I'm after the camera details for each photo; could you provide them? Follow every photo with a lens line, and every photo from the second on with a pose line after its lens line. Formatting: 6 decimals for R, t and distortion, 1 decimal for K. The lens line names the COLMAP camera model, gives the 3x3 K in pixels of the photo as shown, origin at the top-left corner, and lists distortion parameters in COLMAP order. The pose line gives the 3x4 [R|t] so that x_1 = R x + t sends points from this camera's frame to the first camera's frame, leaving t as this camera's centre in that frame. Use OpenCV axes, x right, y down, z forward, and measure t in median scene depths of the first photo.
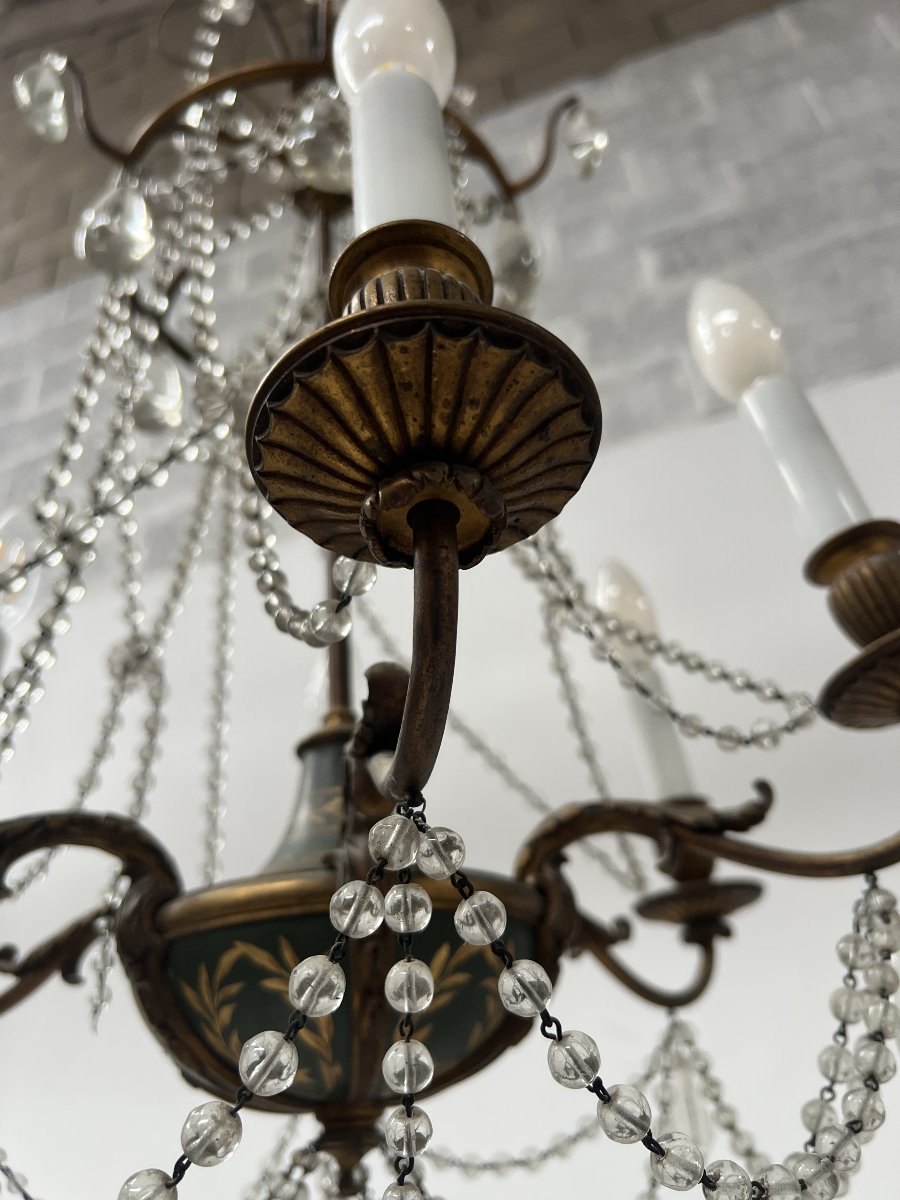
lens RADIAL K [[939.0, 0, 448.0], [0, 939.0, 595.9], [0, 0, 1]] dist [-0.023607, -0.004175]
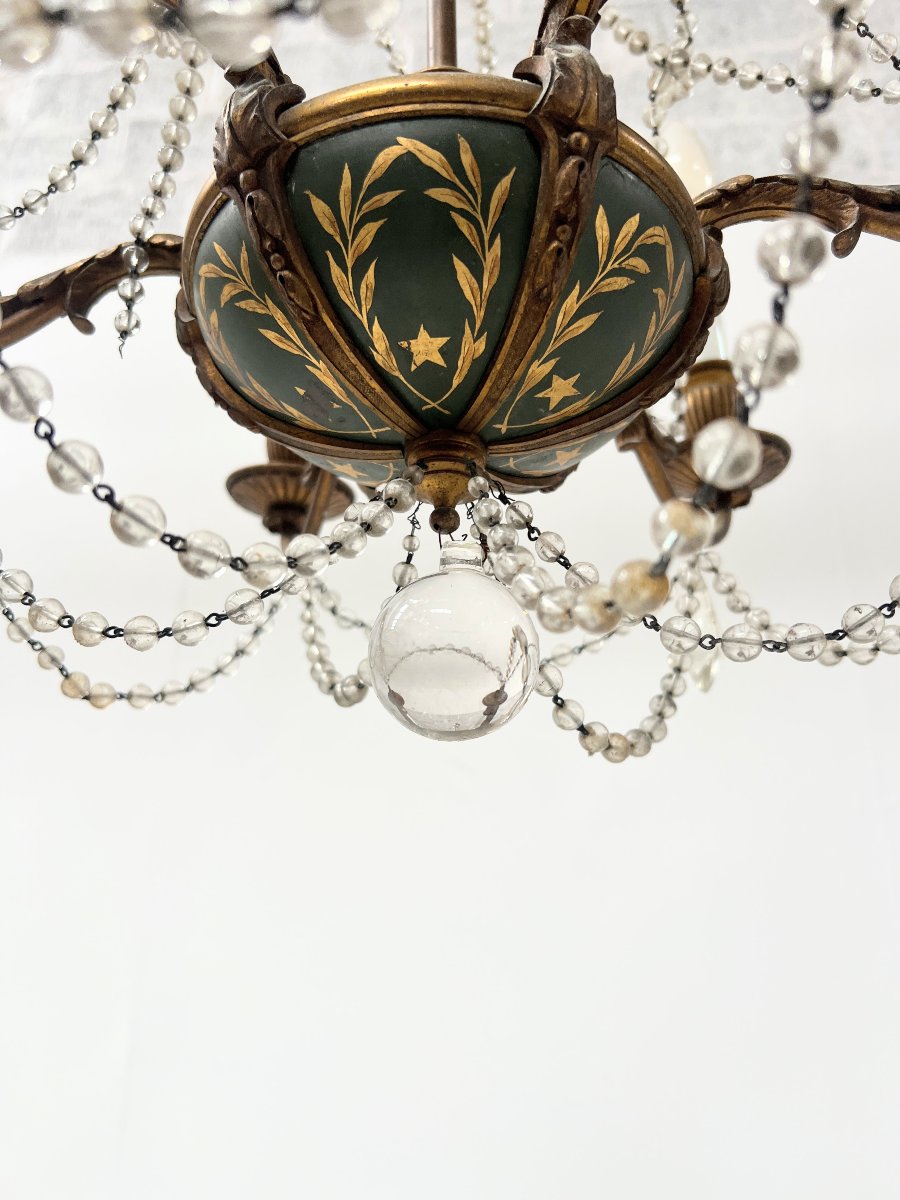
lens RADIAL K [[925.1, 0, 450.0], [0, 925.1, 600.0], [0, 0, 1]] dist [-0.010451, -0.004126]
pose [[0.972367, 0.150834, 0.178190, -0.229470], [-0.182974, 0.966420, 0.180423, 0.519160], [-0.144992, -0.208041, 0.967314, 0.140336]]
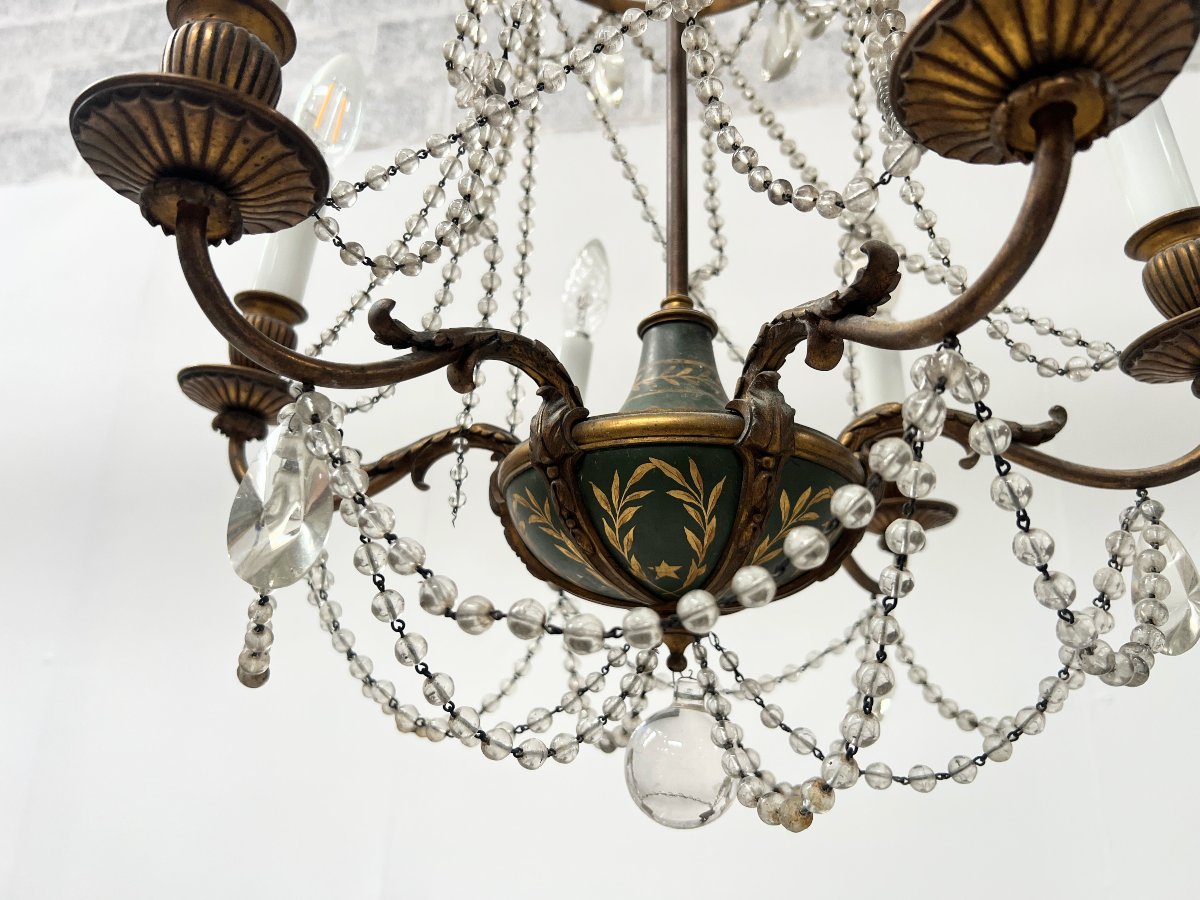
lens RADIAL K [[907.1, 0, 598.6], [0, 907.1, 448.5], [0, 0, 1]] dist [0.106153, -0.231129]
pose [[0.982159, 0.159784, 0.099165, -0.358766], [-0.177439, 0.962064, 0.207240, 0.107862], [-0.062289, -0.221139, 0.973251, -0.130662]]
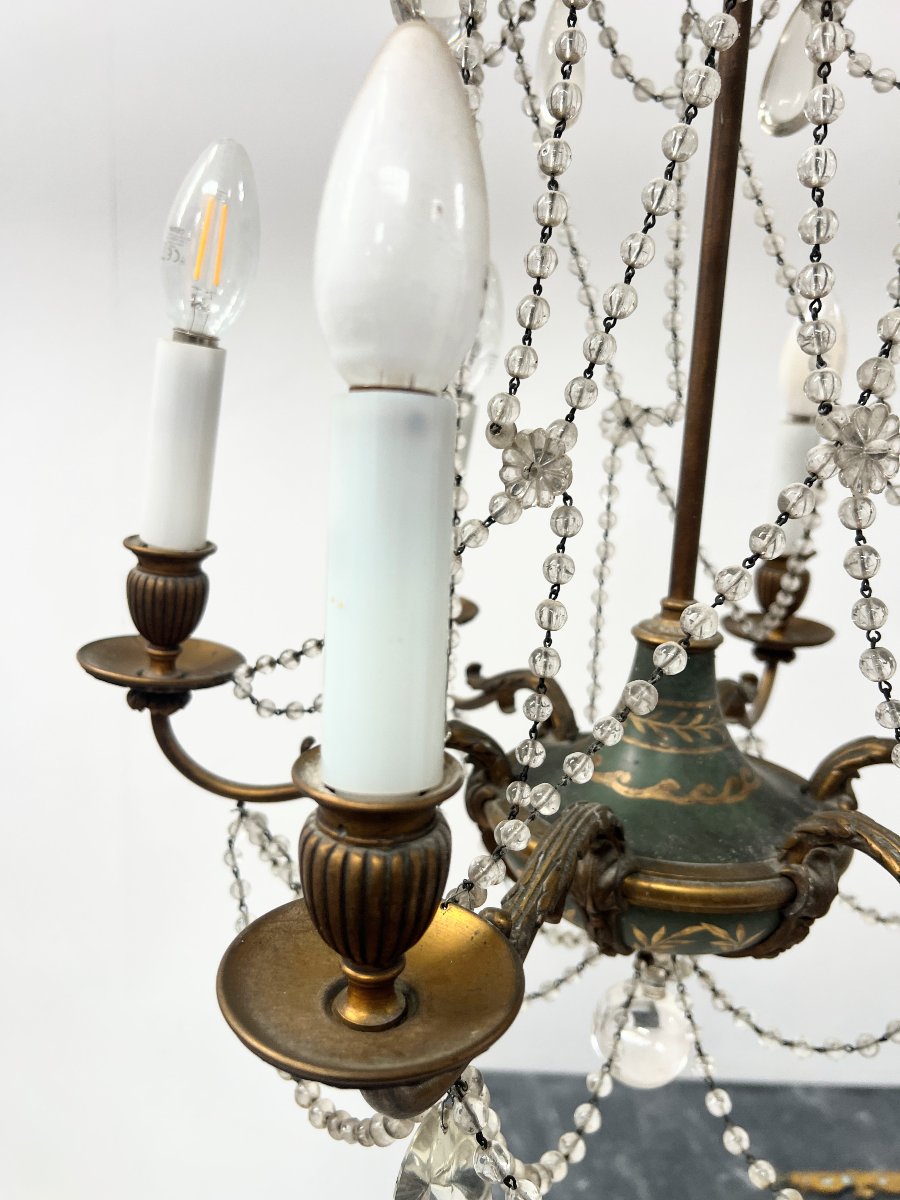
lens RADIAL K [[915.4, 0, 446.5], [0, 915.4, 597.5], [0, 0, 1]] dist [0.024966, -0.043109]
pose [[0.931542, 0.053591, 0.359663, -0.866885], [-0.289247, 0.708626, 0.643573, -0.533773], [-0.220377, -0.703547, 0.675615, 0.483519]]
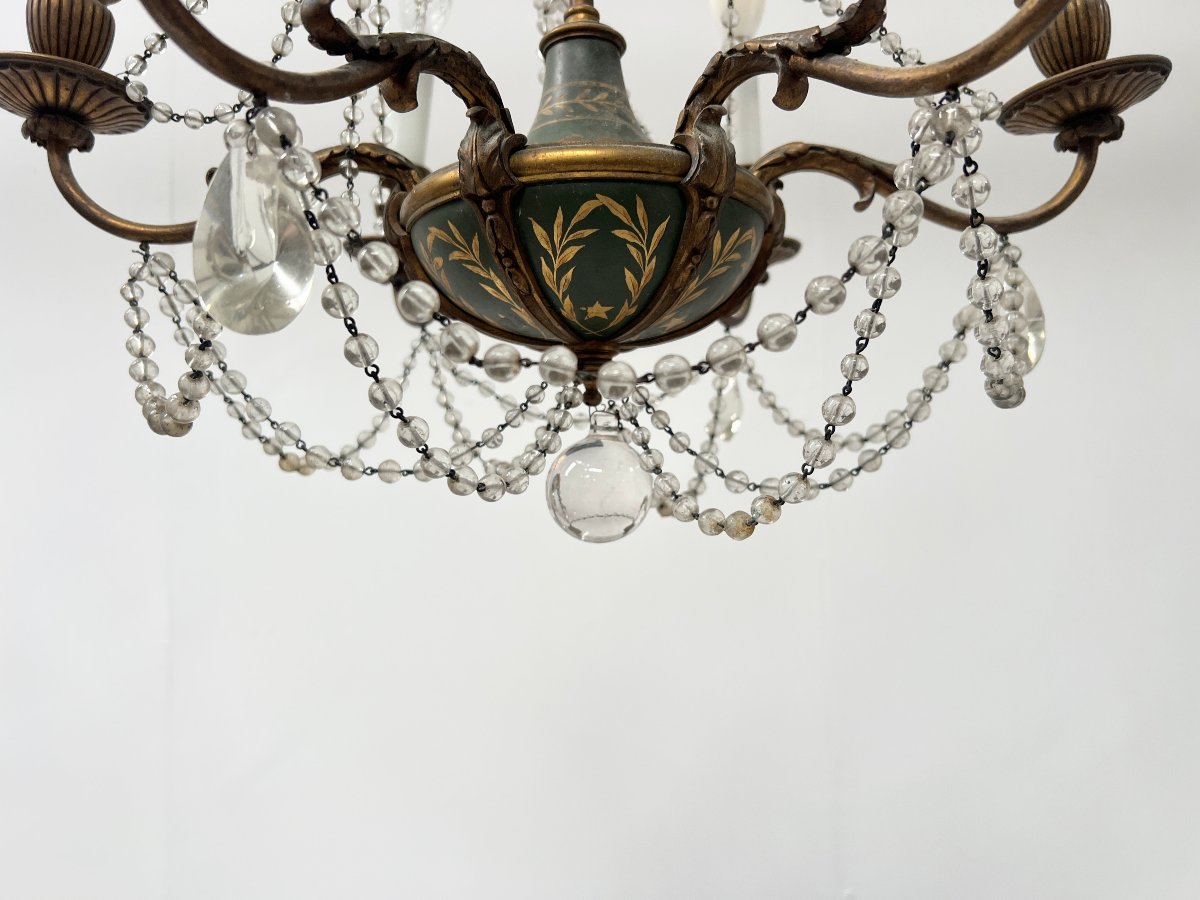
lens RADIAL K [[915.4, 0, 602.7], [0, 915.4, 455.4], [0, 0, 1]] dist [0.024966, -0.043109]
pose [[0.912695, 0.079678, 0.400798, -0.572072], [-0.262807, 0.865514, 0.426401, 0.138547], [-0.312921, -0.494507, 0.810890, -0.093164]]
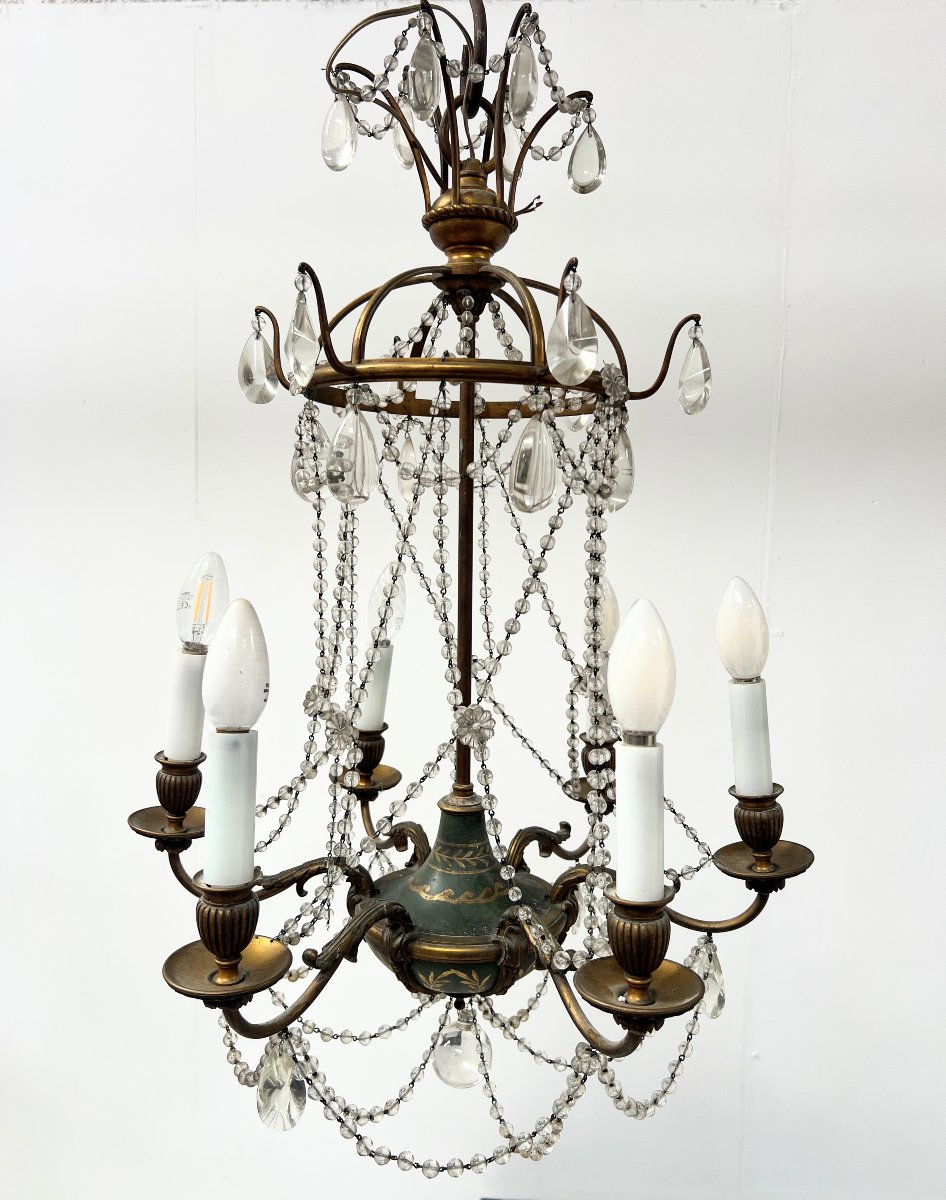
lens RADIAL K [[937.7, 0, 473.0], [0, 937.7, 600.0], [0, 0, 1]] dist [0.052577, -0.098707]
pose [[0.956221, 0.078230, 0.281995, -0.771344], [-0.231403, 0.792014, 0.564949, -1.420757], [-0.179148, -0.605470, 0.775443, -0.207493]]
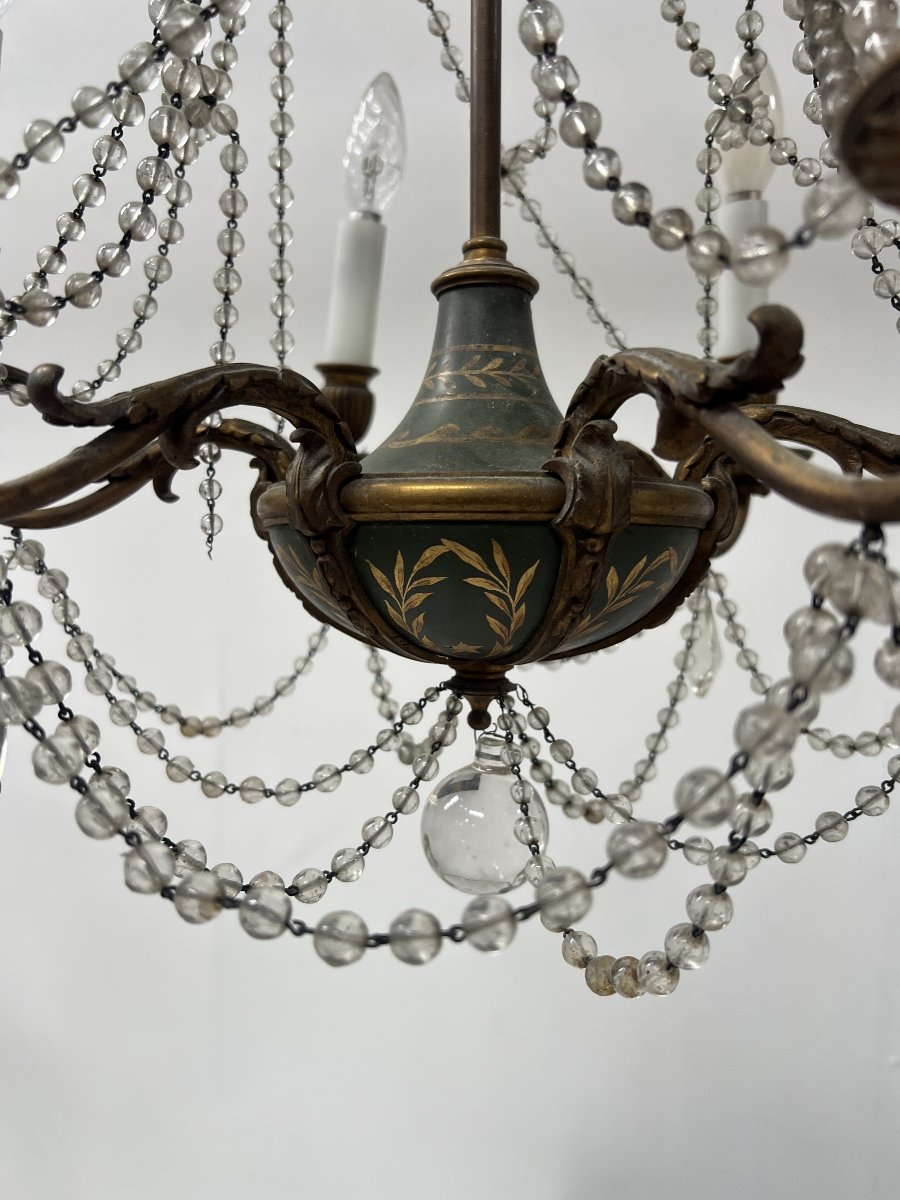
lens RADIAL K [[914.7, 0, 439.5], [0, 914.7, 603.3], [0, 0, 1]] dist [0.059752, -0.117219]
pose [[0.981743, 0.087597, 0.168844, -0.329533], [-0.168498, 0.812370, 0.558268, -0.078658], [-0.088262, -0.576526, 0.812298, 0.185113]]
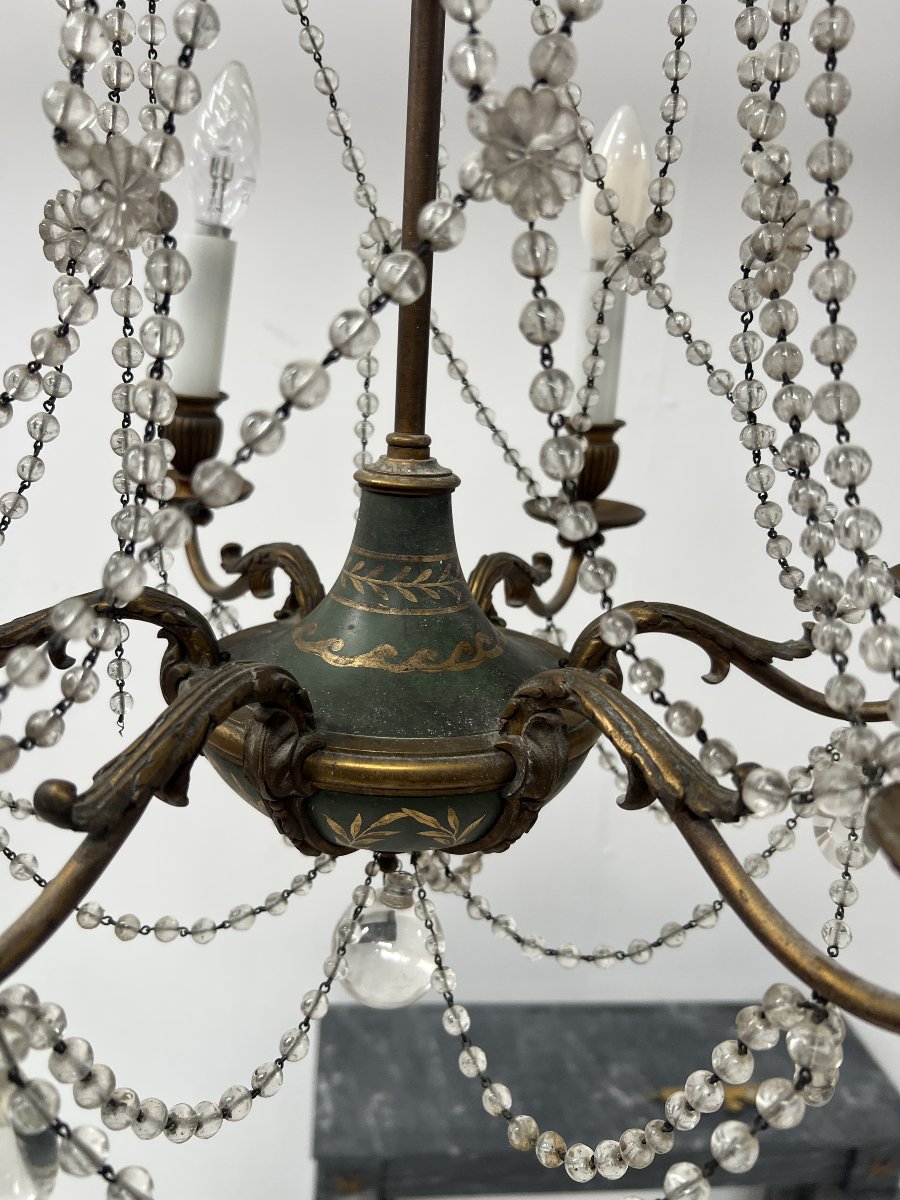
lens RADIAL K [[914.7, 0, 439.5], [0, 914.7, 603.3], [0, 0, 1]] dist [0.059752, -0.117219]
pose [[0.897070, 0.023464, 0.441266, -0.553240], [-0.341853, 0.669610, 0.659362, -0.392615], [-0.280005, -0.742342, 0.608708, 0.472259]]
